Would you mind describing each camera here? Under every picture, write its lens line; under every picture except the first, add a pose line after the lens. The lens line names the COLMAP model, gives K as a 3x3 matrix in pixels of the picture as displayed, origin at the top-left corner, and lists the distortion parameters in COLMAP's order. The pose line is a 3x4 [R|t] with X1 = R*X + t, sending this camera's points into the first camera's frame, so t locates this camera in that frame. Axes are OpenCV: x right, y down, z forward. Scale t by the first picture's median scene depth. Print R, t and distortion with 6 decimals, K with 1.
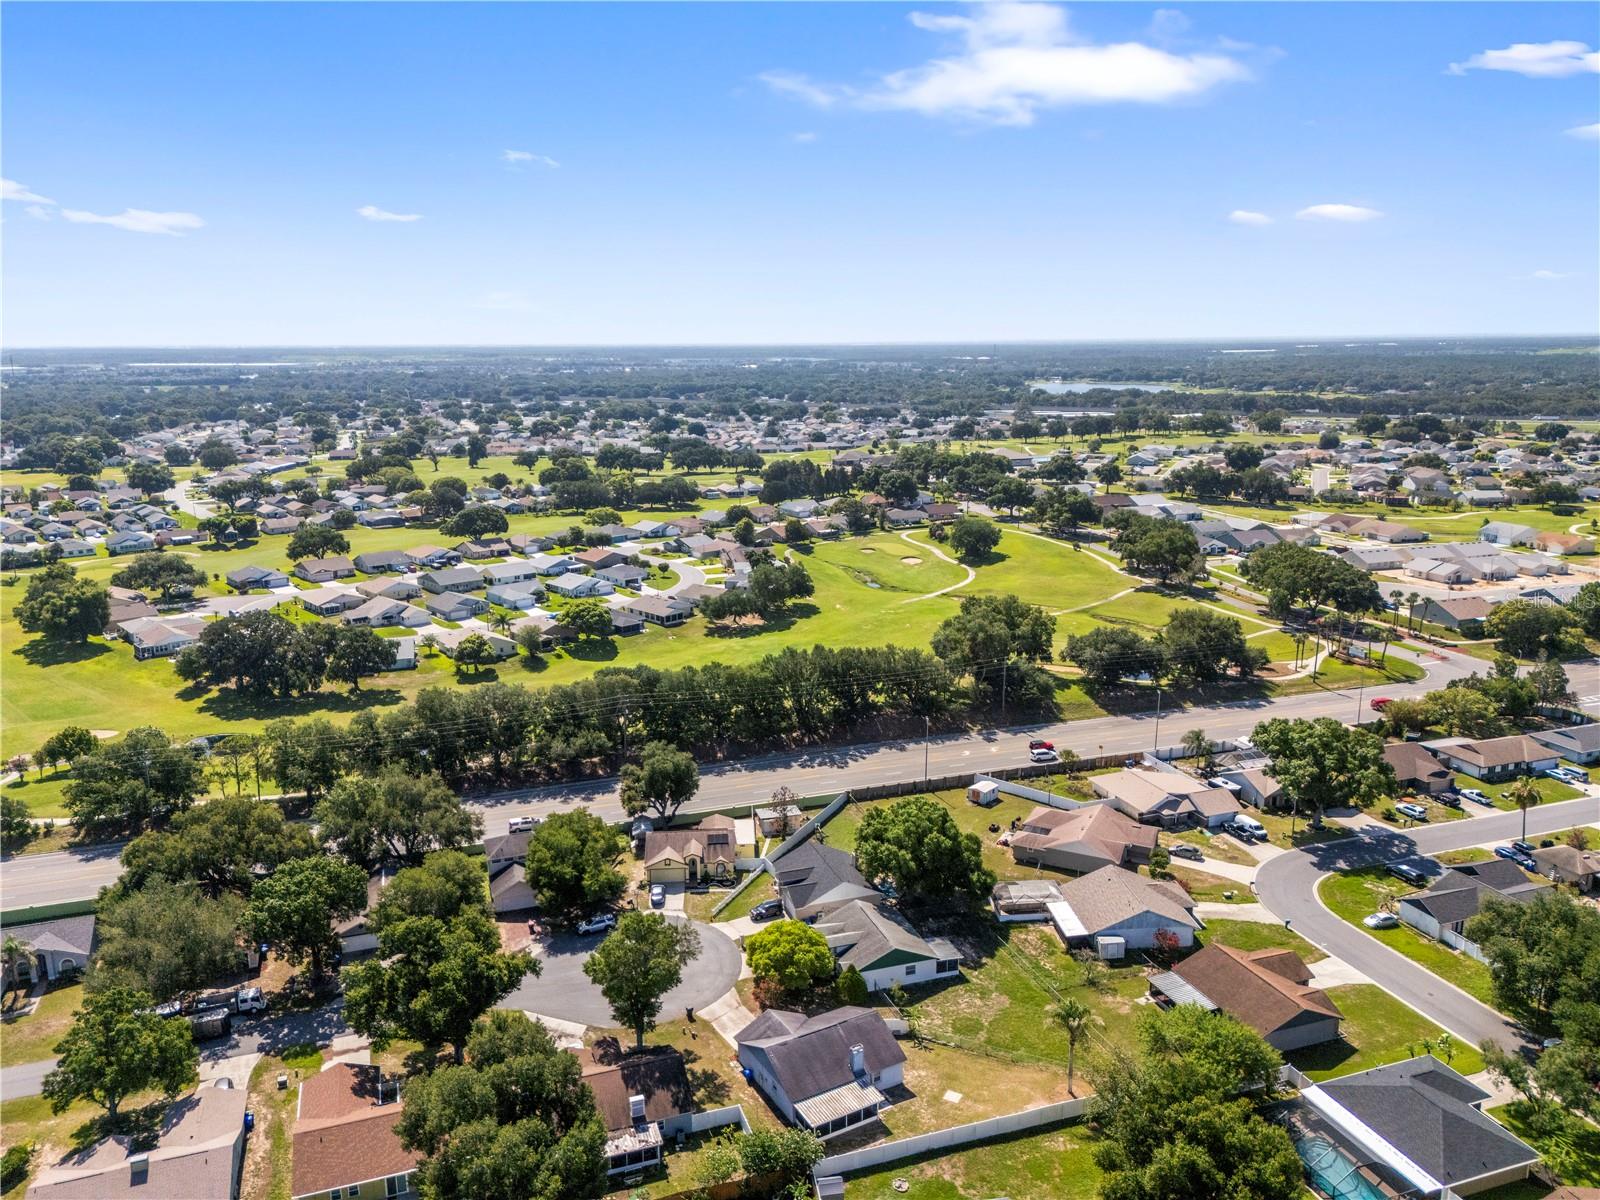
lens RADIAL K [[1176.3, 0, 800.0], [0, 1176.3, 600.0], [0, 0, 1]] dist [0.085188, -0.115132]
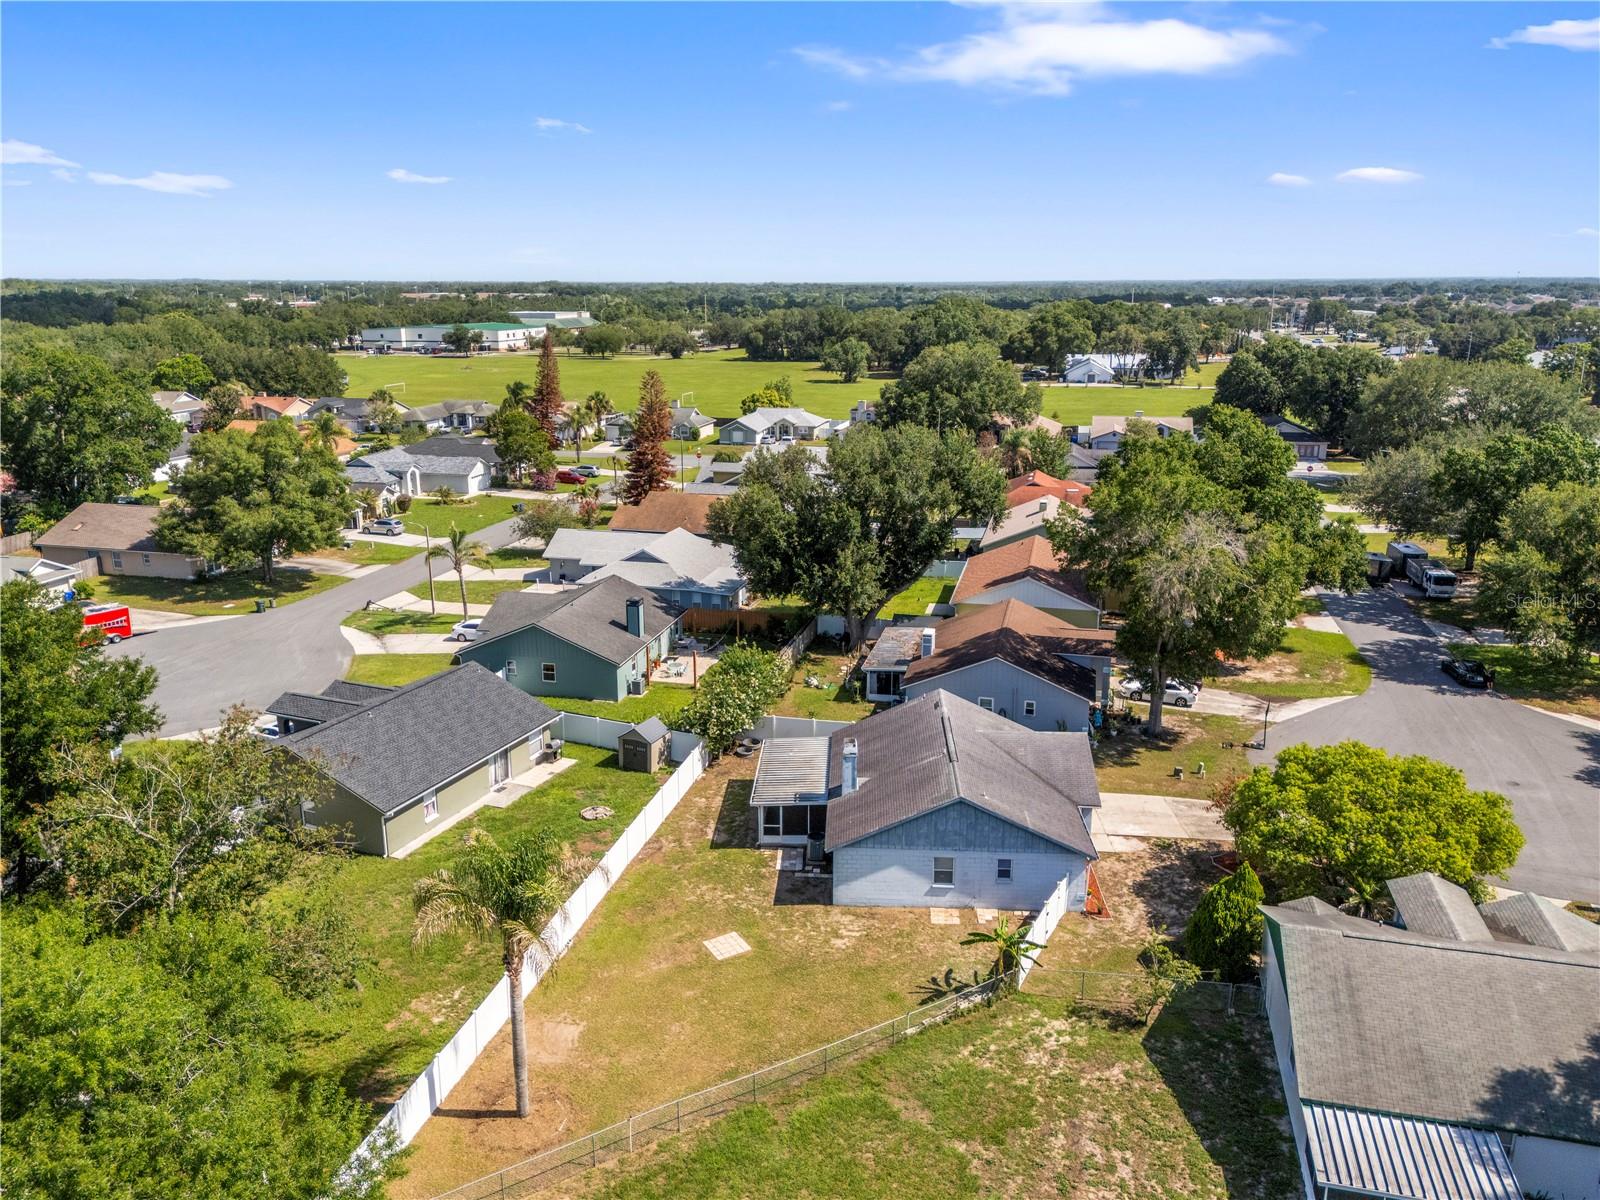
lens RADIAL K [[1192.6, 0, 800.0], [0, 1192.6, 600.0], [0, 0, 1]] dist [0.106888, -0.141268]
pose [[-0.537899, 0.225713, -0.812231, 0.316871], [-0.180311, 0.910387, 0.372401, 0.115971], [0.823500, 0.346769, -0.448997, 0.876329]]
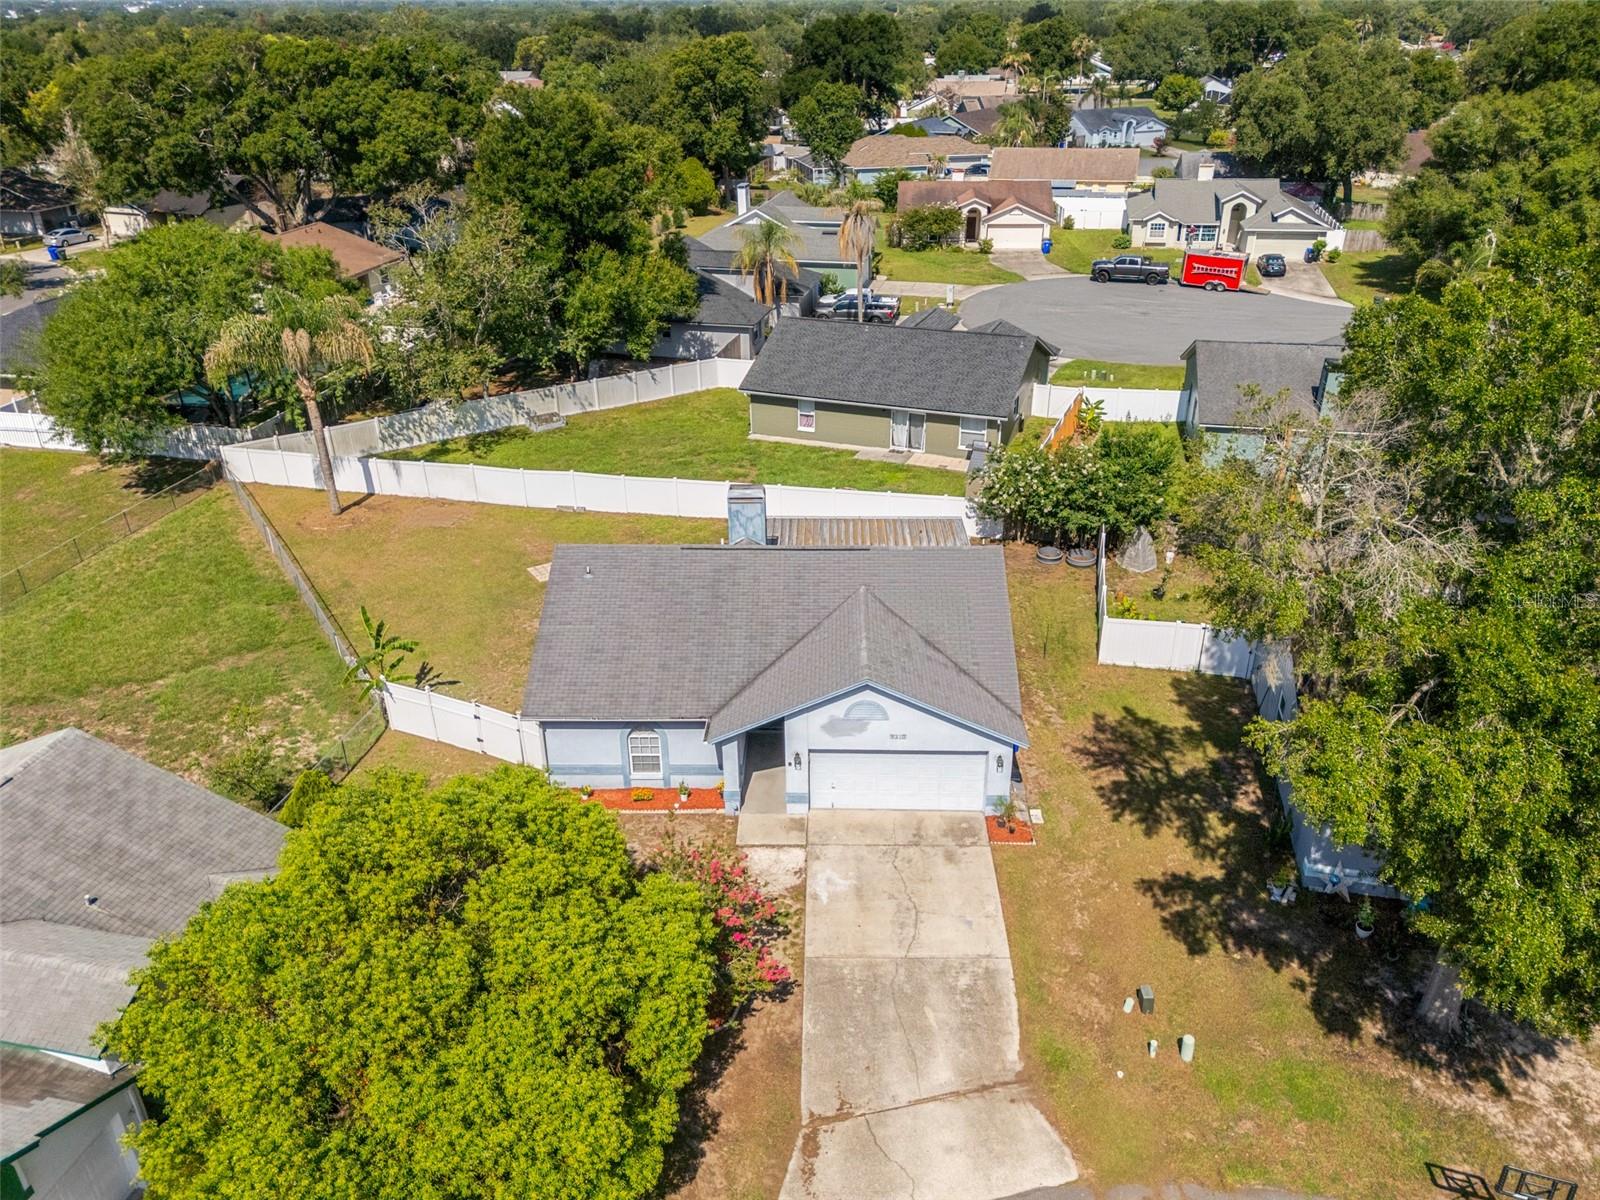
lens RADIAL K [[1176.0, 0, 800.0], [0, 1176.0, 600.0], [0, 0, 1]] dist [0.085107, -0.080884]
pose [[-0.854406, -0.220349, 0.470570, -0.098167], [0.130311, 0.785820, 0.604571, 0.149184], [-0.503000, 0.577870, -0.642695, 0.916975]]
